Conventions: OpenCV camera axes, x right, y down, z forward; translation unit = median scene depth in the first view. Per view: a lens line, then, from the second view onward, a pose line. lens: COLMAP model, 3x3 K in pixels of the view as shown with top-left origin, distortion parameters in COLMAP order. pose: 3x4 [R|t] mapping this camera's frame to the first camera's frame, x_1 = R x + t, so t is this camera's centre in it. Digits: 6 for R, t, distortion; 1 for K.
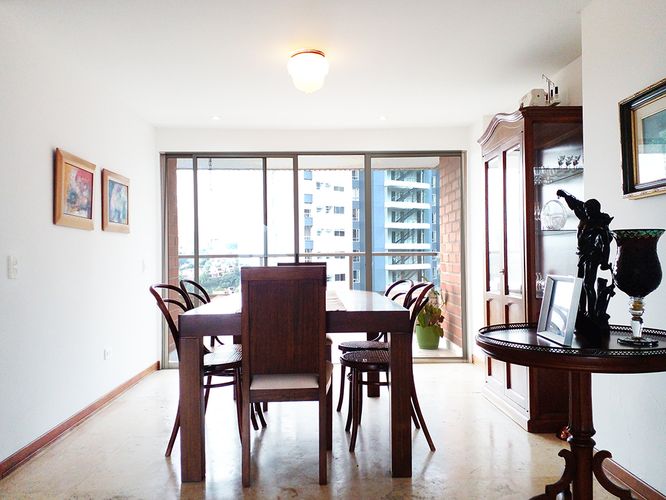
lens RADIAL K [[526.3, 0, 335.3], [0, 526.3, 252.4], [0, 0, 1]] dist [0.009581, -0.012087]
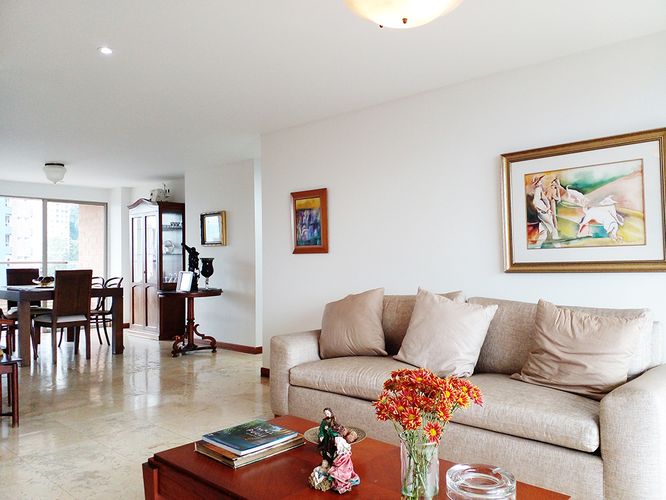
lens RADIAL K [[526.3, 0, 334.9], [0, 526.3, 247.1], [0, 0, 1]] dist [0.009581, -0.012087]
pose [[0.684351, 0.031110, 0.728489, -1.148580], [-0.013484, 0.999458, -0.030015, -0.018653], [-0.729028, 0.010718, 0.684400, -1.652703]]
